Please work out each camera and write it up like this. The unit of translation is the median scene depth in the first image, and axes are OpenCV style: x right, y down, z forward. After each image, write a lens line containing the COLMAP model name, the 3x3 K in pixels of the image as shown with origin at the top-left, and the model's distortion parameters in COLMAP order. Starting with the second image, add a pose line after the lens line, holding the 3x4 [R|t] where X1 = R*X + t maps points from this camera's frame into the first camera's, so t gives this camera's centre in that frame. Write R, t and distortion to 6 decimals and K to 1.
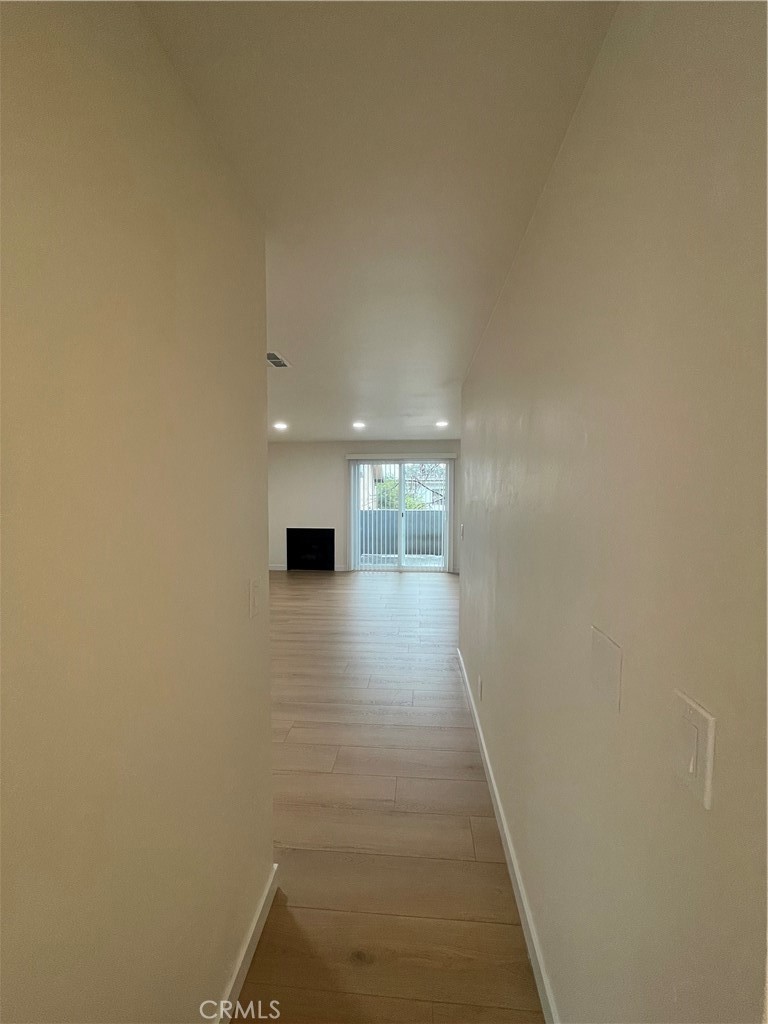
lens RADIAL K [[414.9, 0, 384.0], [0, 414.9, 512.0], [0, 0, 1]] dist [-0.001920, -0.000187]
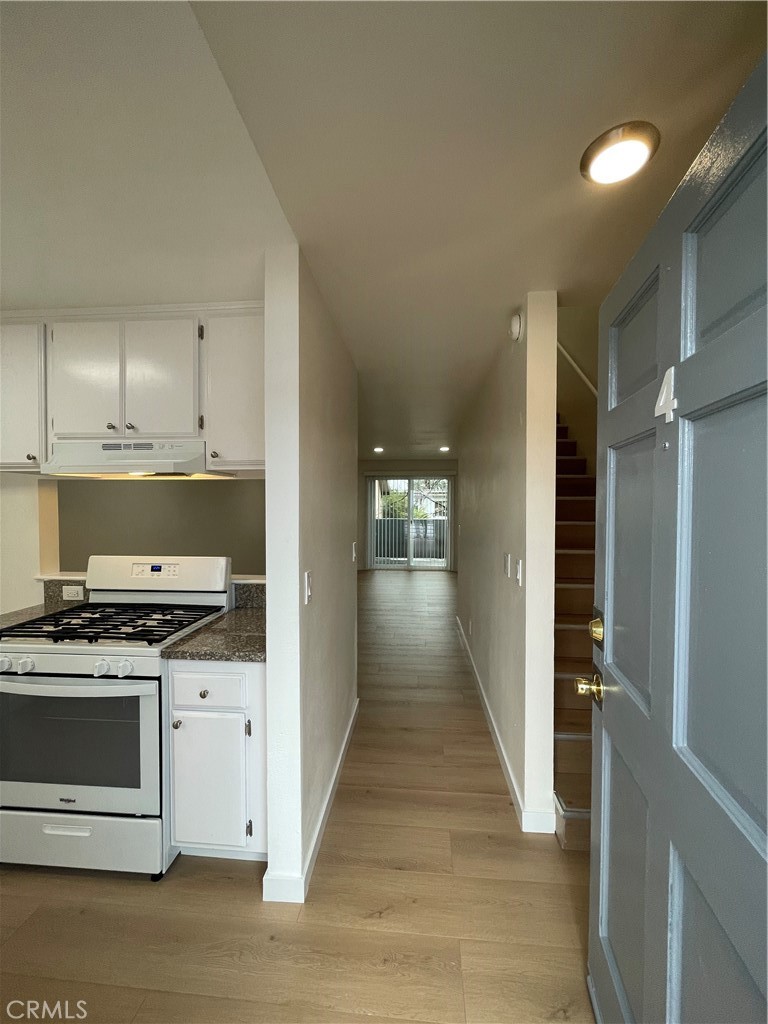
lens RADIAL K [[414.9, 0, 384.0], [0, 414.9, 512.0], [0, 0, 1]] dist [-0.001920, -0.000187]
pose [[0.999986, 0.001738, -0.005057, -0.026987], [-0.001886, 0.999570, -0.029269, 0.011292], [0.005004, 0.029278, 0.999559, -0.183990]]
